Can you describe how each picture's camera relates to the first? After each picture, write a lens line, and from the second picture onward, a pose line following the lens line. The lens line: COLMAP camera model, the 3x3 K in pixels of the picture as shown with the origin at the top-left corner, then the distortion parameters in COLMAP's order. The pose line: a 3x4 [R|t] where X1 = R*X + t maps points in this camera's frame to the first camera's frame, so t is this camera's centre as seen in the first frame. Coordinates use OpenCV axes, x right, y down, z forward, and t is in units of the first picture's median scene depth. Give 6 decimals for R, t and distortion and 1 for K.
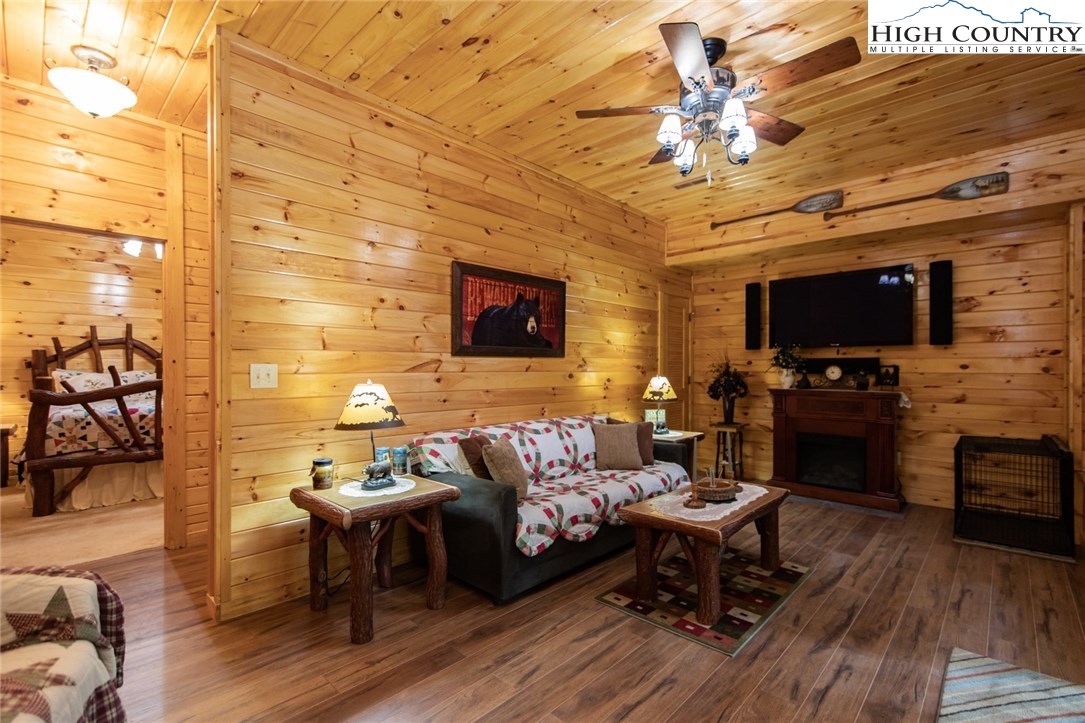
lens RADIAL K [[490.5, 0, 545.6], [0, 490.5, 364.8], [0, 0, 1]] dist [0.000922, -0.001679]
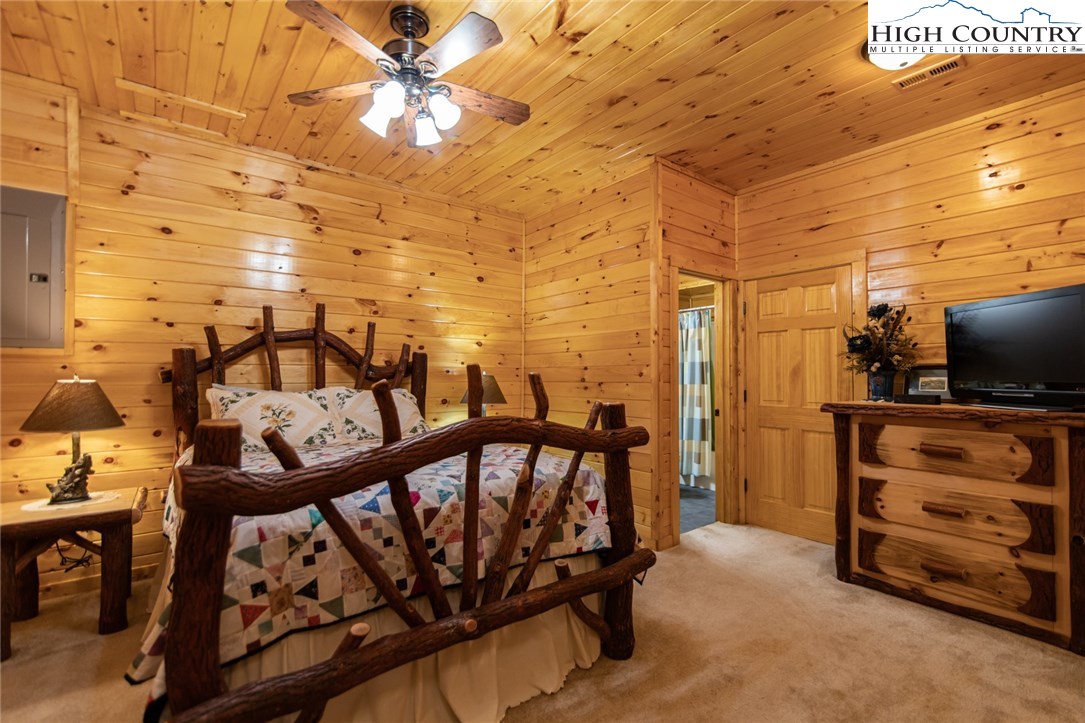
lens RADIAL K [[490.5, 0, 547.8], [0, 490.5, 364.5], [0, 0, 1]] dist [0.000922, -0.001679]
pose [[0.989574, -0.003094, -0.143992, -0.558112], [0.000910, 0.999884, -0.015228, -0.004451], [0.144023, 0.014938, 0.989462, 0.521505]]
